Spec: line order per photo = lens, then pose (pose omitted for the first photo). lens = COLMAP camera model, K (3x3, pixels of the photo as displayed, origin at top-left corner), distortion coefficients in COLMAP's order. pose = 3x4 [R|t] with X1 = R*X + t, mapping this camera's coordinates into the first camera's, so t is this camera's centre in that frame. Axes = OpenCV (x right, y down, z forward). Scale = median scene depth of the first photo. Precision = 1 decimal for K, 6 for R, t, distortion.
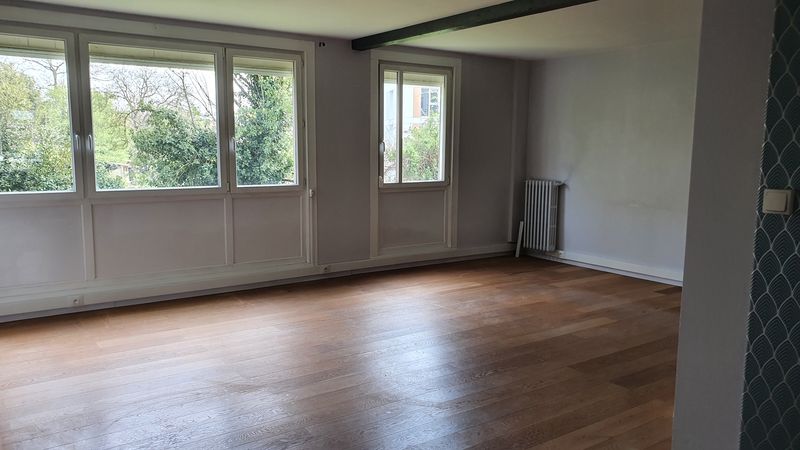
lens RADIAL K [[628.3, 0, 393.2], [0, 628.3, 230.8], [0, 0, 1]] dist [0.029630, 0.000266]
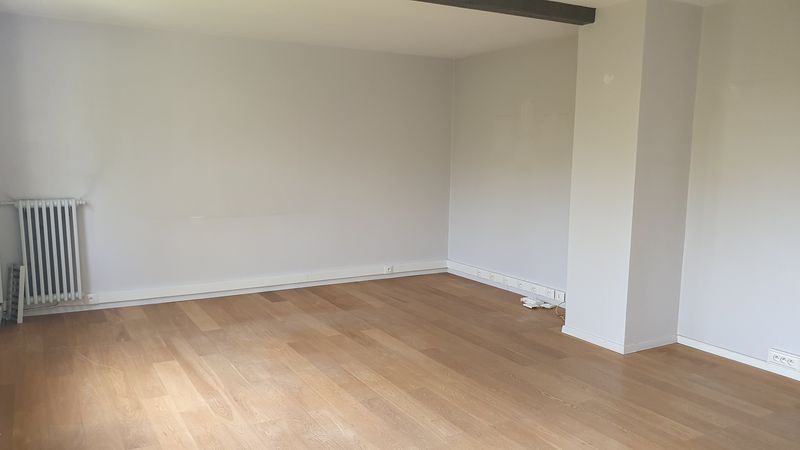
lens RADIAL K [[628.3, 0, 393.2], [0, 628.3, 230.8], [0, 0, 1]] dist [0.029630, 0.000266]
pose [[0.098635, -0.145799, 0.984385, -0.459527], [0.124250, 0.983272, 0.133184, -0.105835], [-0.987336, 0.109174, 0.115101, 0.661989]]
